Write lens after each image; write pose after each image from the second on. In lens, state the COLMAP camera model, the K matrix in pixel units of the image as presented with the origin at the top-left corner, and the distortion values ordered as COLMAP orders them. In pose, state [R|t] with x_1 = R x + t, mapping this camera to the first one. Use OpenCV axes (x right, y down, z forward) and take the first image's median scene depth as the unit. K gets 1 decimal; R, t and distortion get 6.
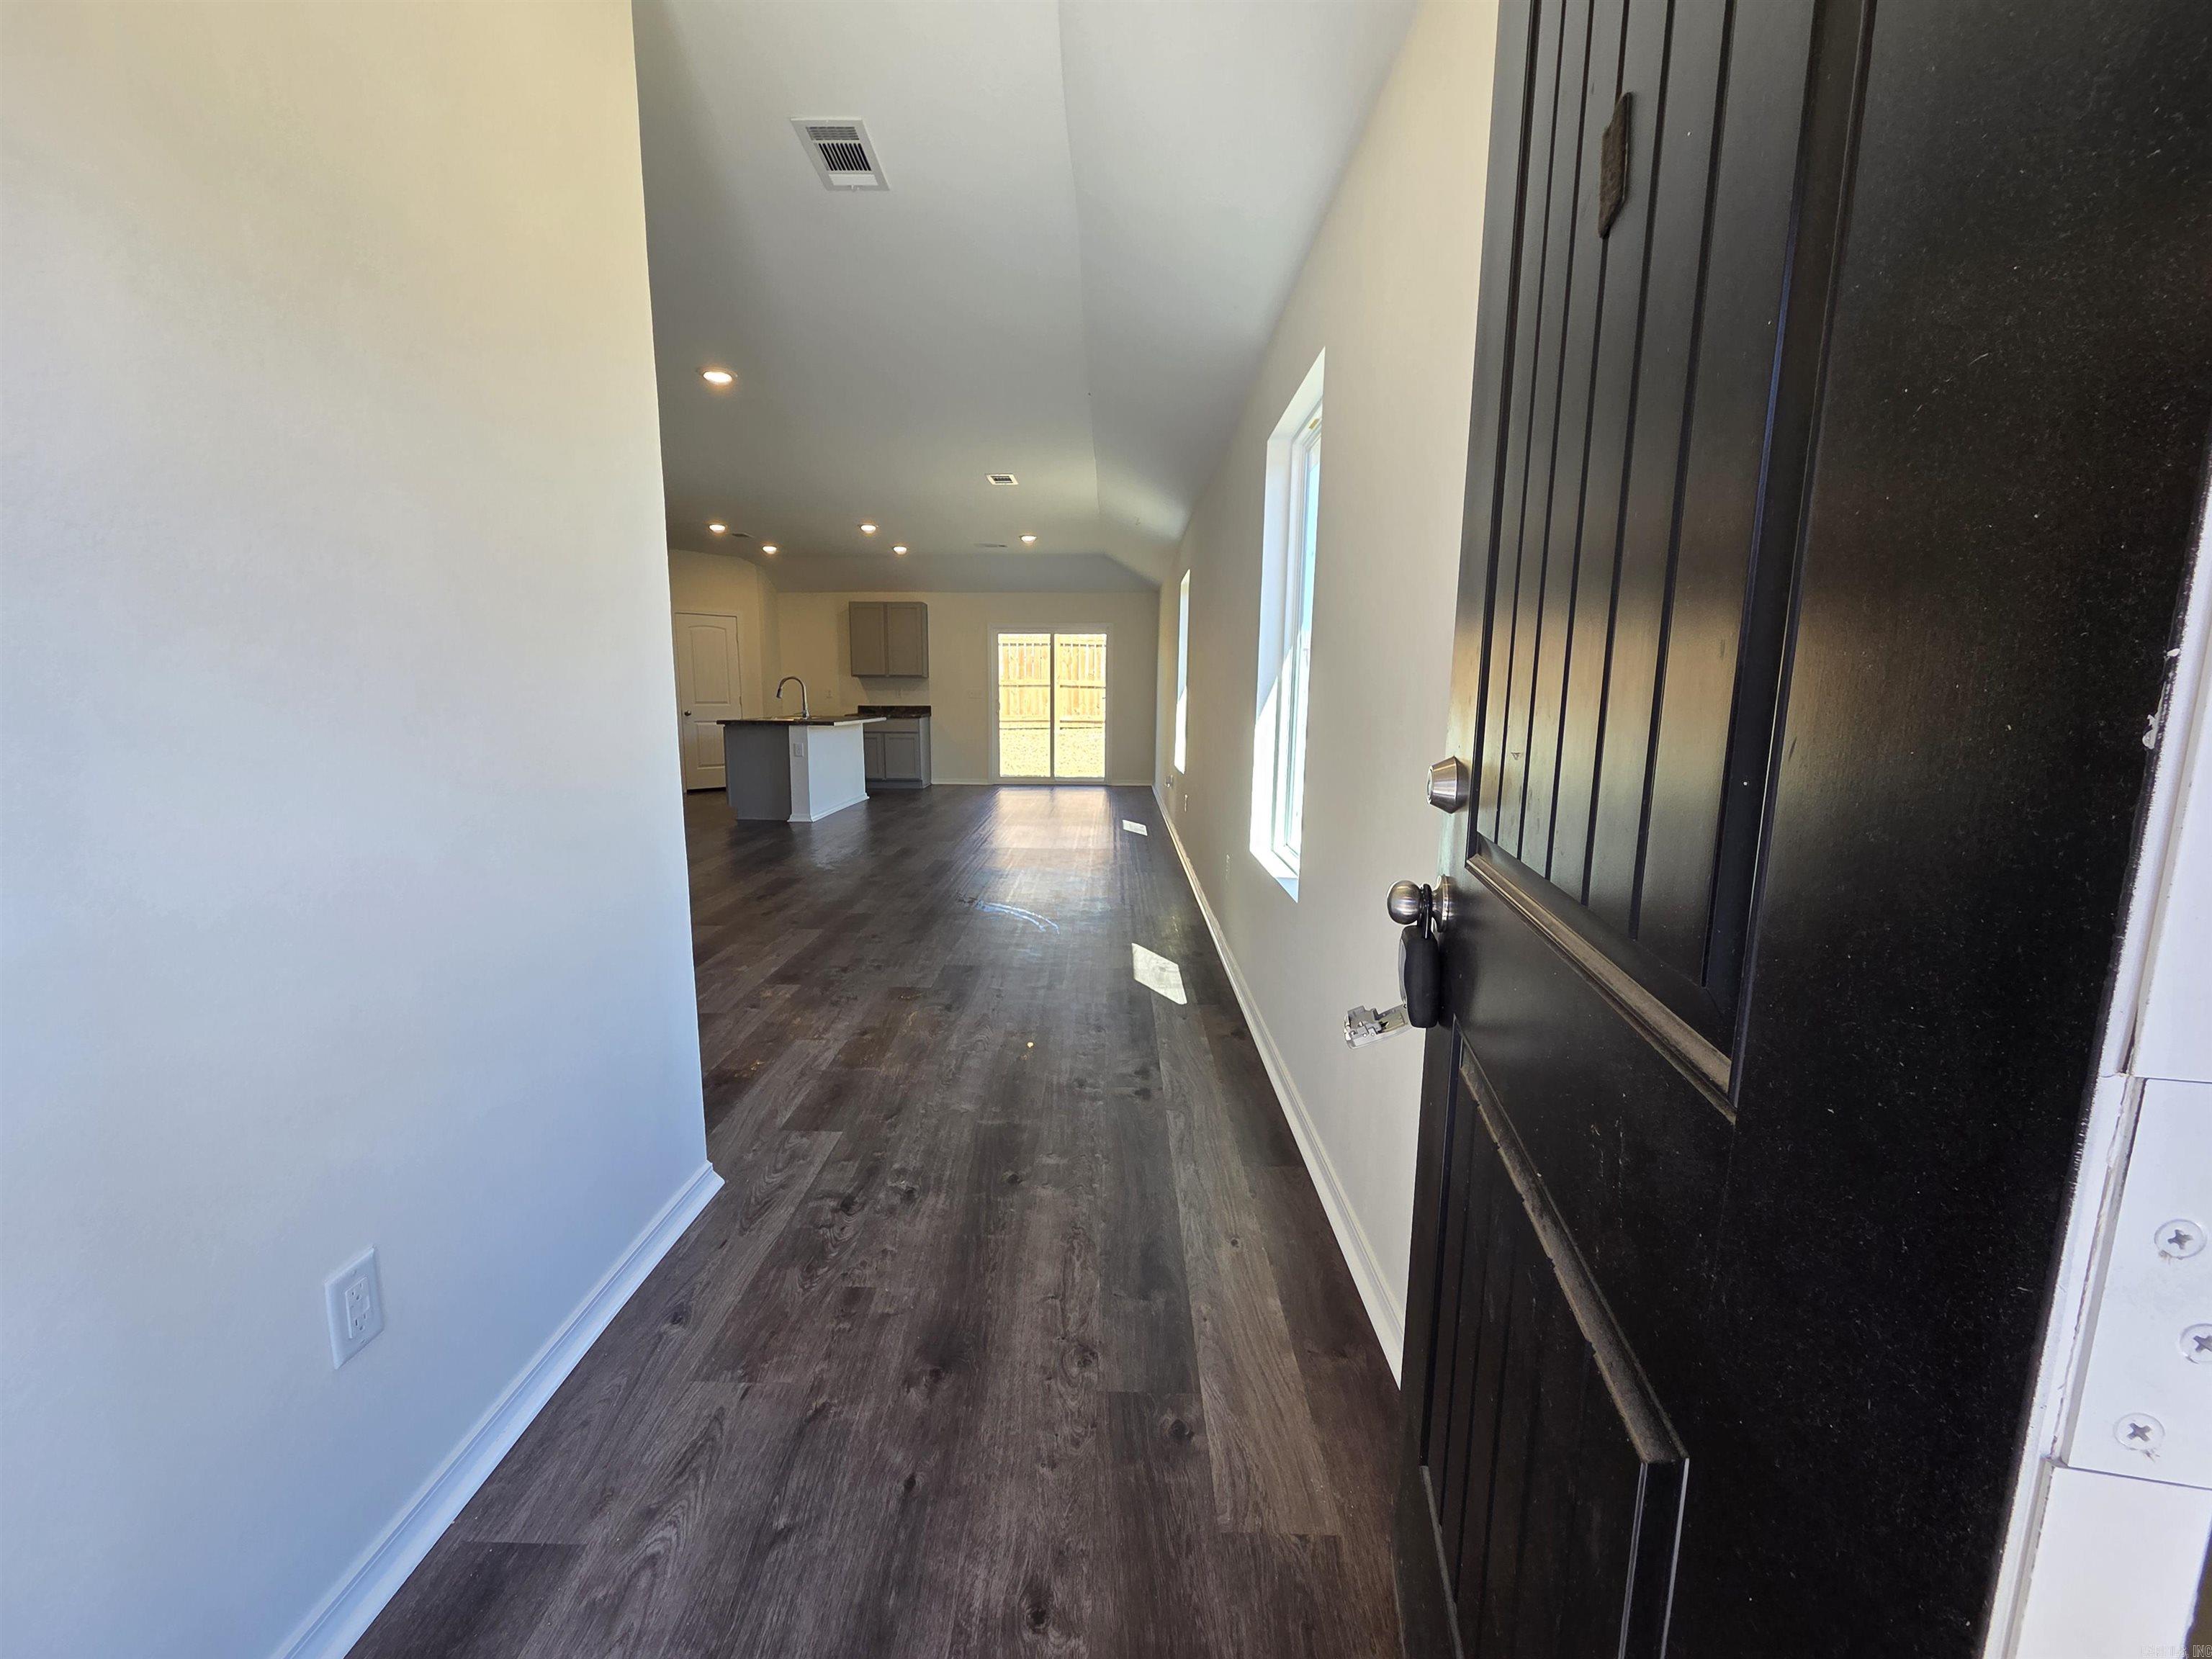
lens RADIAL K [[905.8, 0, 1086.1], [0, 905.8, 840.4], [0, 0, 1]] dist [0.005860, -0.003008]
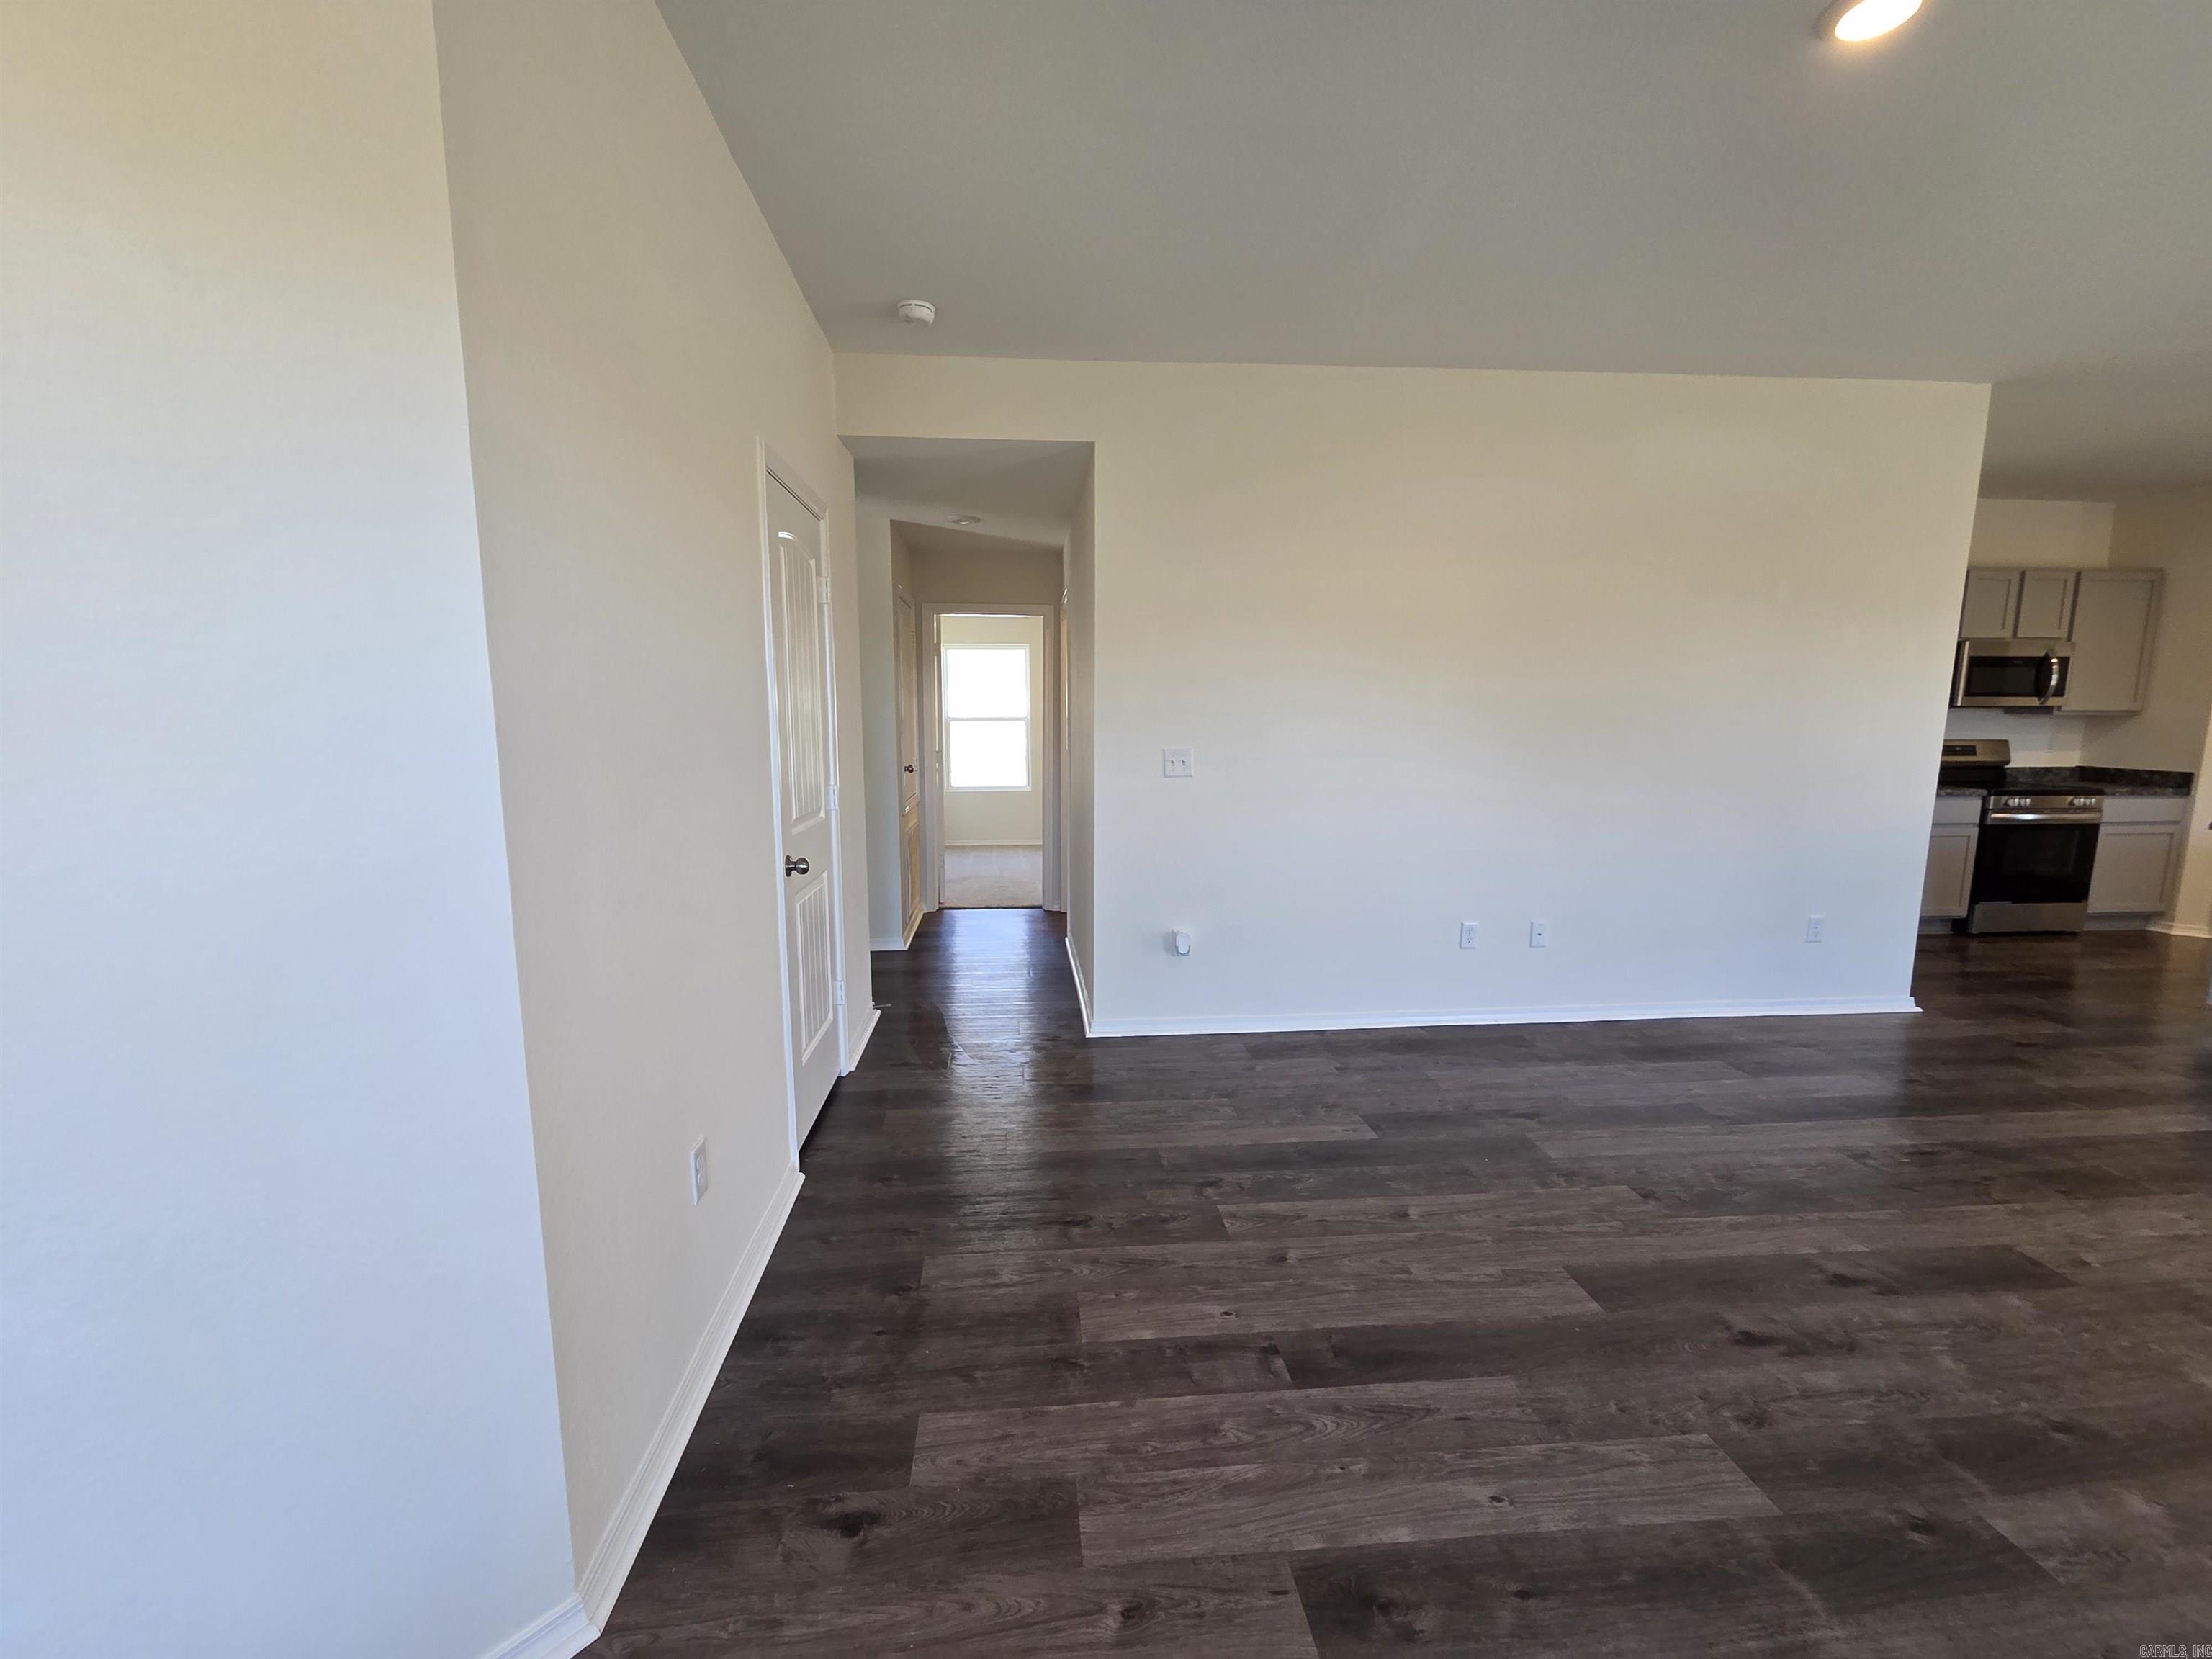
lens RADIAL K [[905.8, 0, 1086.1], [0, 905.8, 840.4], [0, 0, 1]] dist [0.005860, -0.003008]
pose [[0.107059, 0.130456, -0.985657, -0.004587], [-0.157987, 0.980991, 0.112678, -0.067624], [0.981620, 0.143658, 0.125634, 0.299922]]
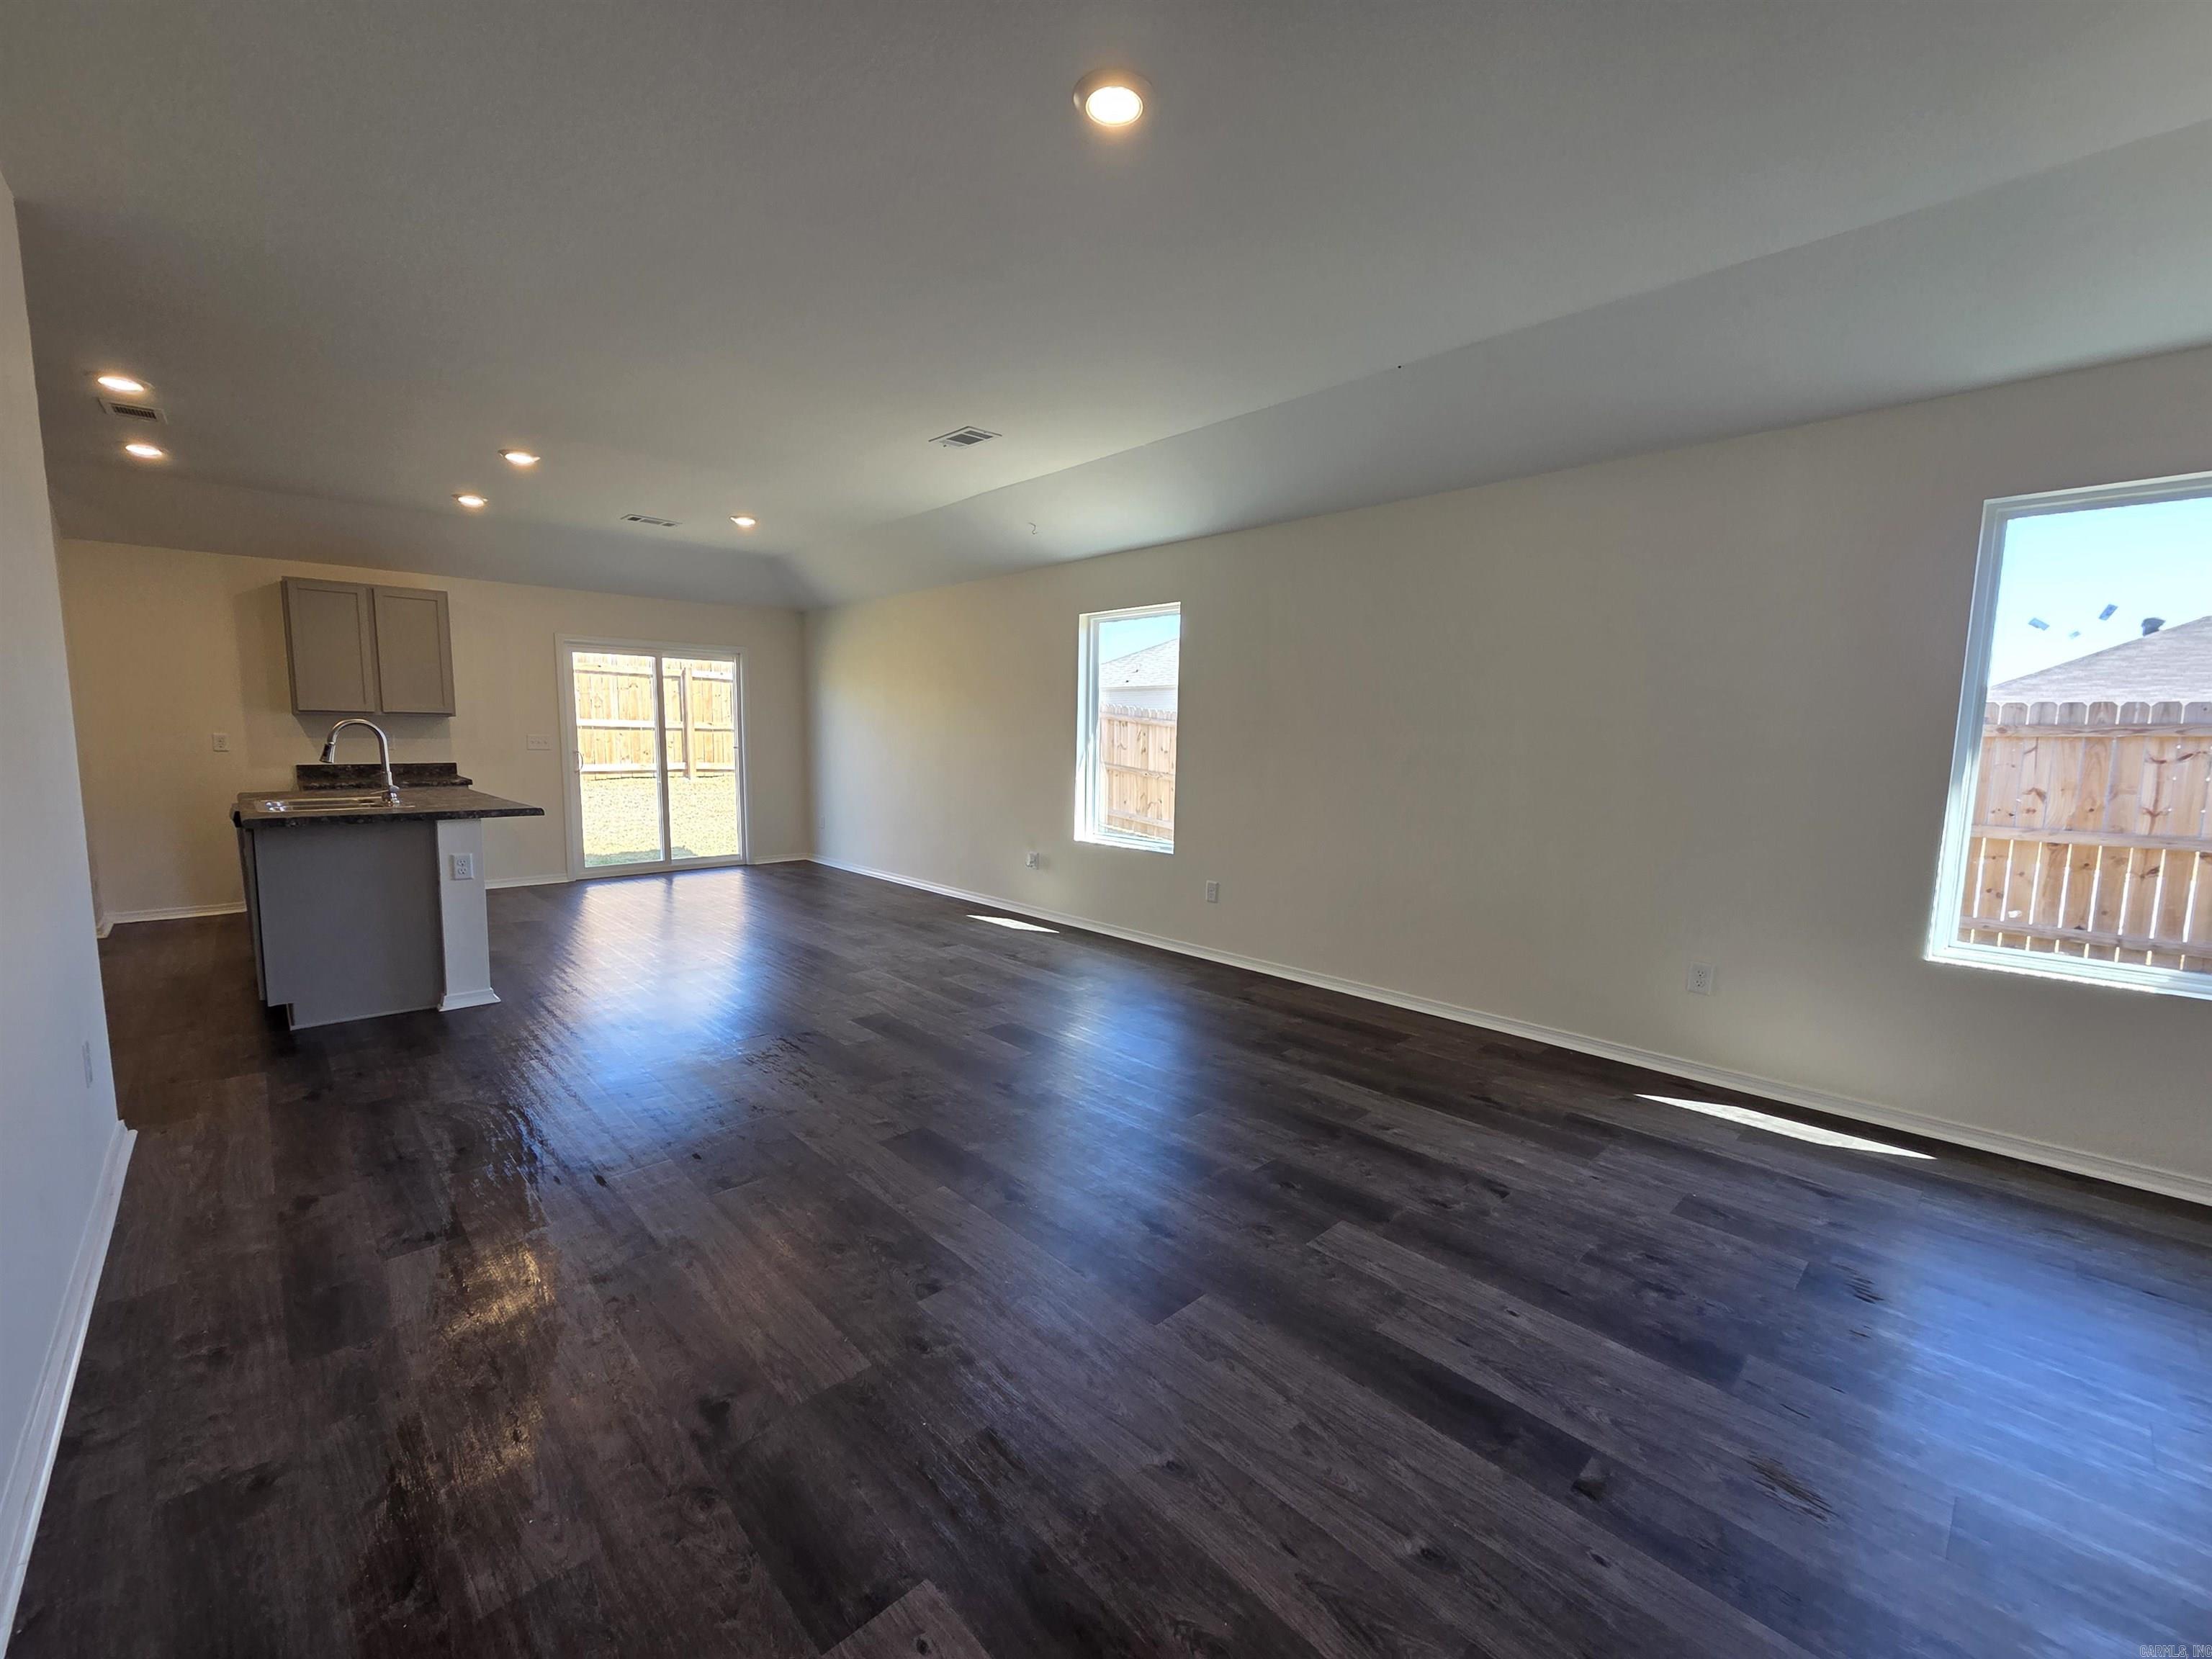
lens RADIAL K [[909.6, 0, 1086.7], [0, 909.6, 841.7], [0, 0, 1]] dist [0.001213, 0.003200]
pose [[0.713803, -0.081687, 0.695566, -0.343743], [0.104313, 0.994497, 0.009745, -0.067481], [-0.692534, 0.065600, 0.718396, 0.317591]]
